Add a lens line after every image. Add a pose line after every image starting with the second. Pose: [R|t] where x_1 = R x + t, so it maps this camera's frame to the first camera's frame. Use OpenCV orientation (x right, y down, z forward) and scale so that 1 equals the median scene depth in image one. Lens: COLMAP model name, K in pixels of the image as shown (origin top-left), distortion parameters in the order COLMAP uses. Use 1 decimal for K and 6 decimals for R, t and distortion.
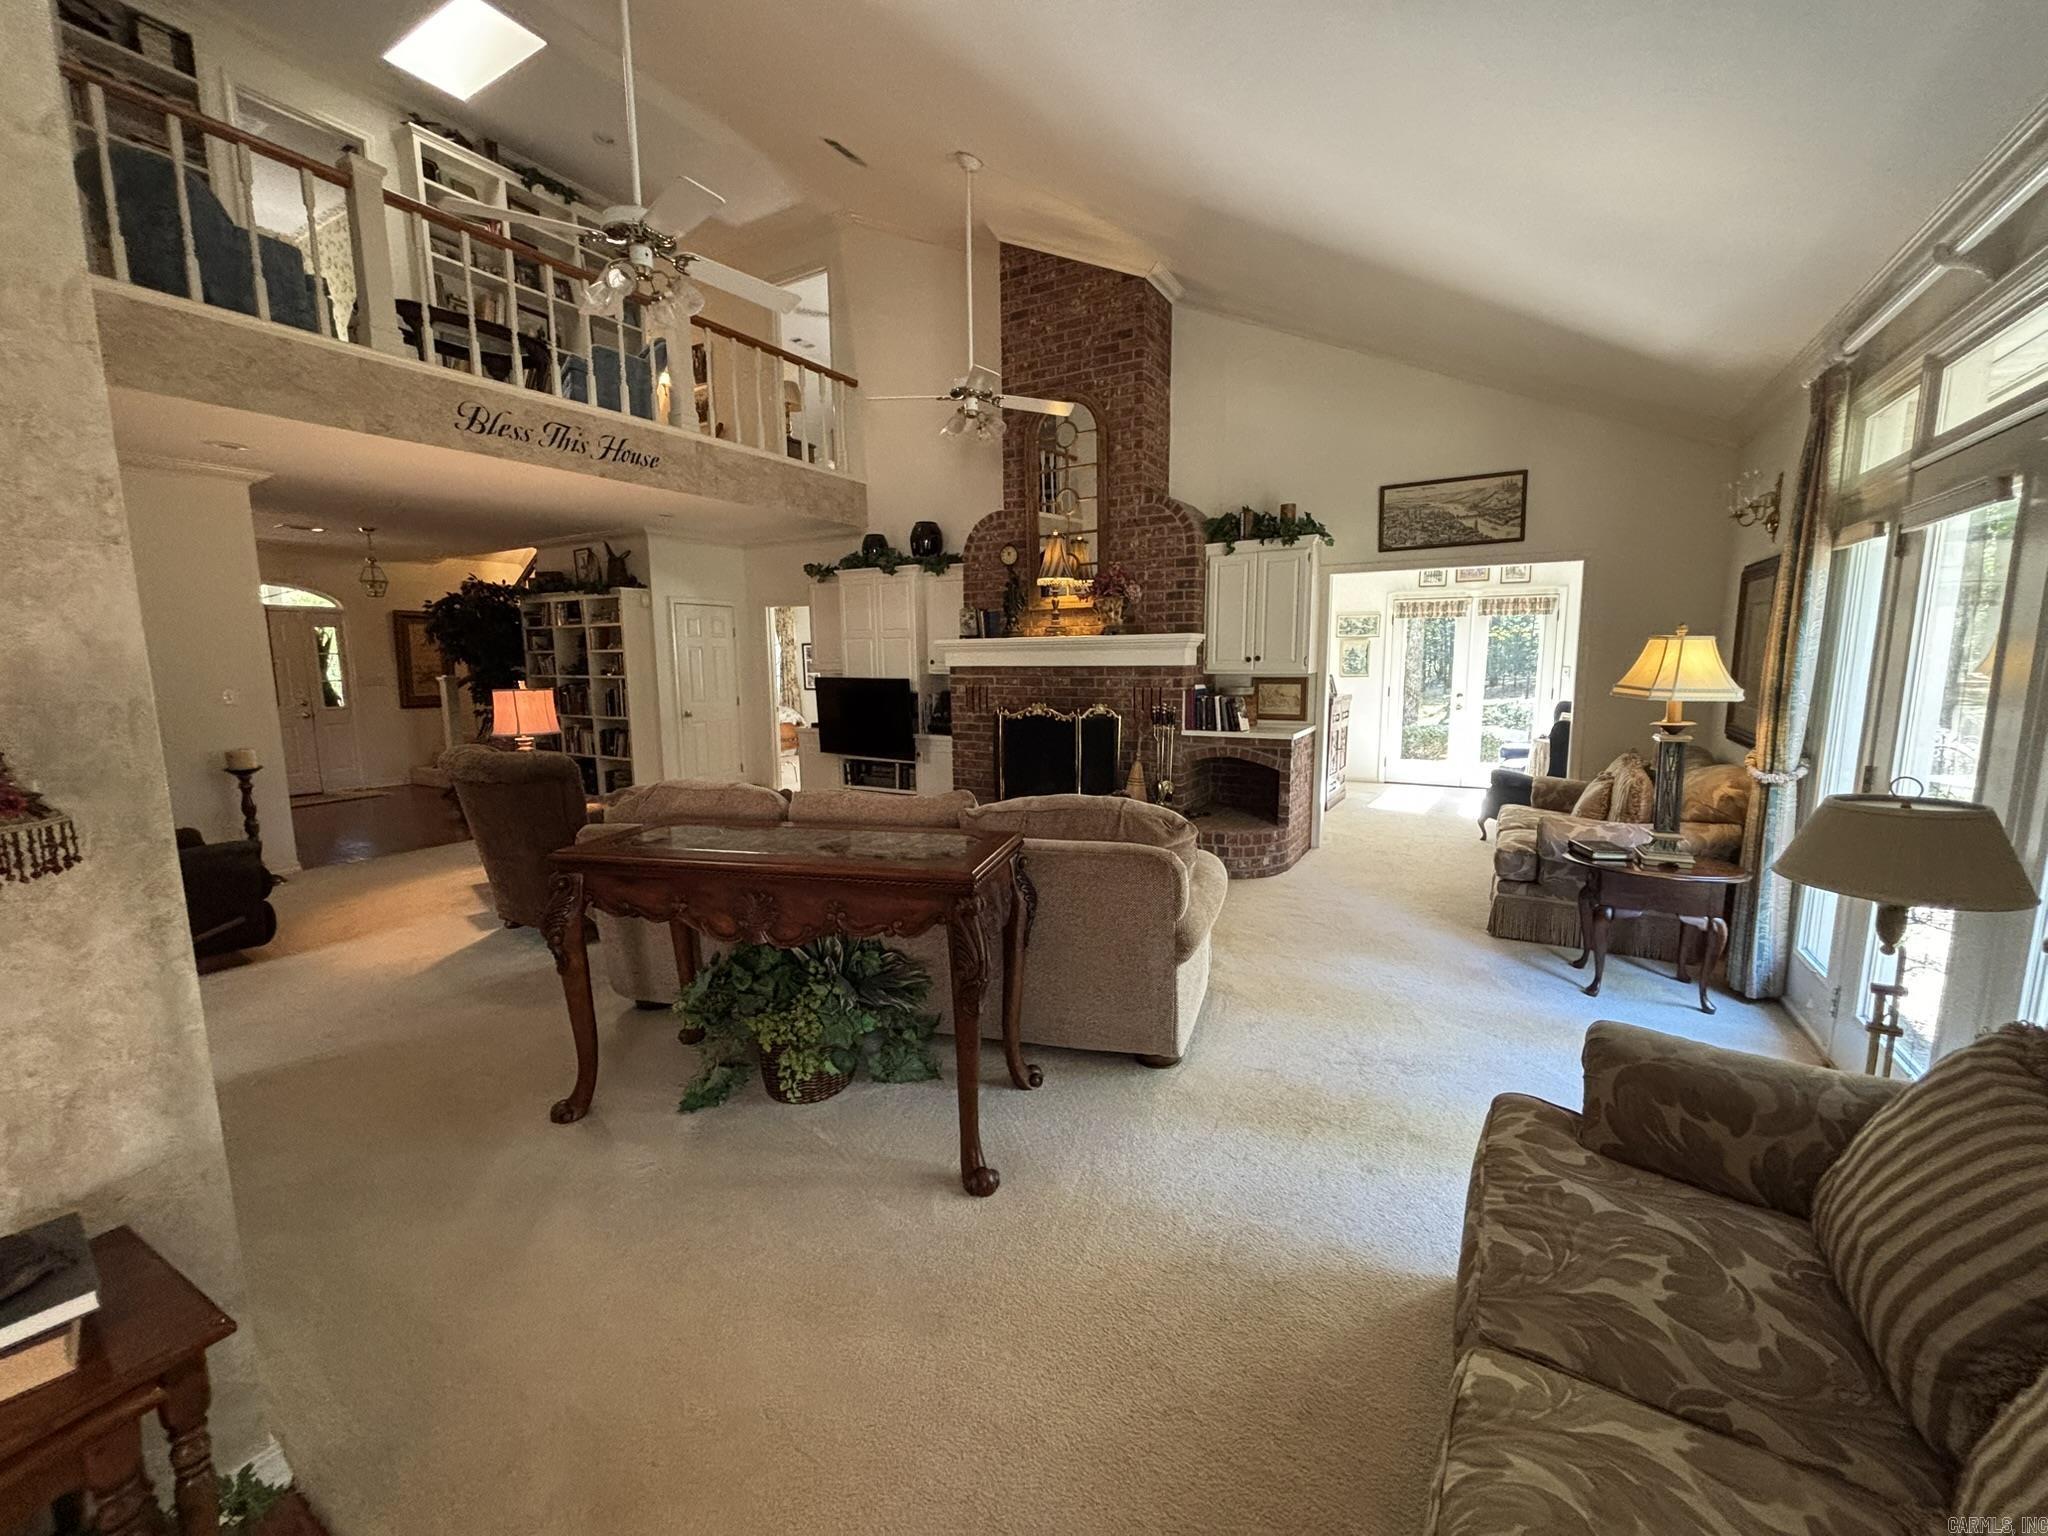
lens RADIAL K [[817.1, 0, 1024.0], [0, 817.1, 768.0], [0, 0, 1]] dist [-0.000474, -0.000101]
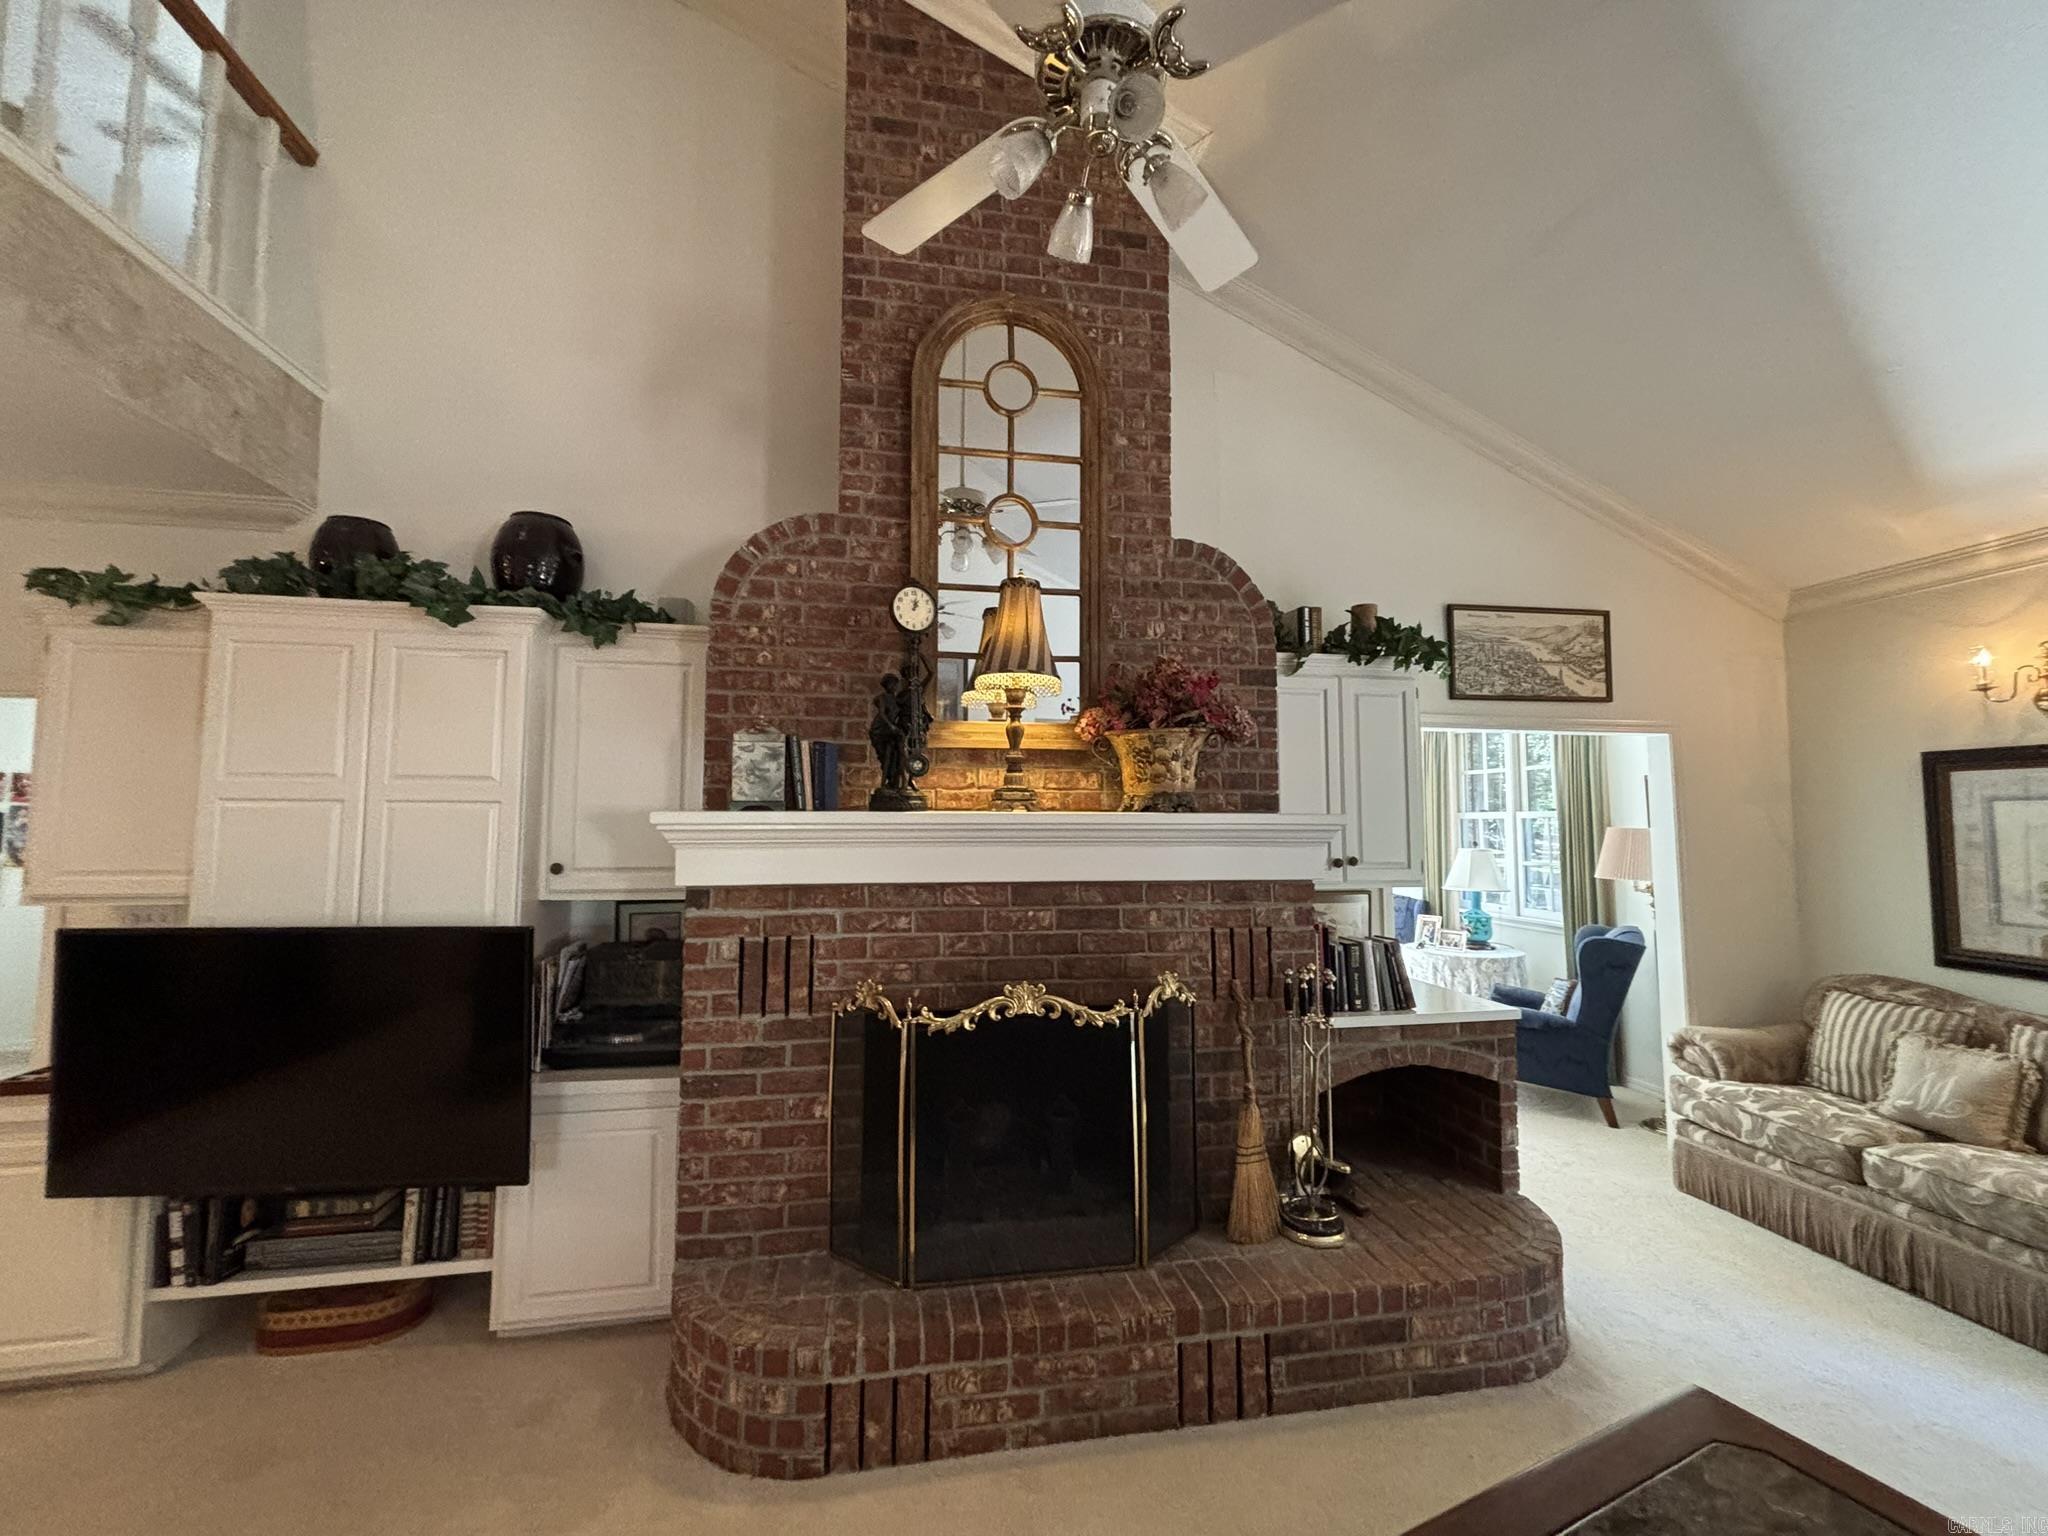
lens RADIAL K [[825.0, 0, 1026.2], [0, 825.0, 761.6], [0, 0, 1]] dist [0.024476, -0.019156]
pose [[0.752400, 0.064425, 0.655548, -0.232684], [0.079362, 0.979090, -0.187308, -0.104002], [-0.653908, 0.192956, 0.731555, 0.665787]]
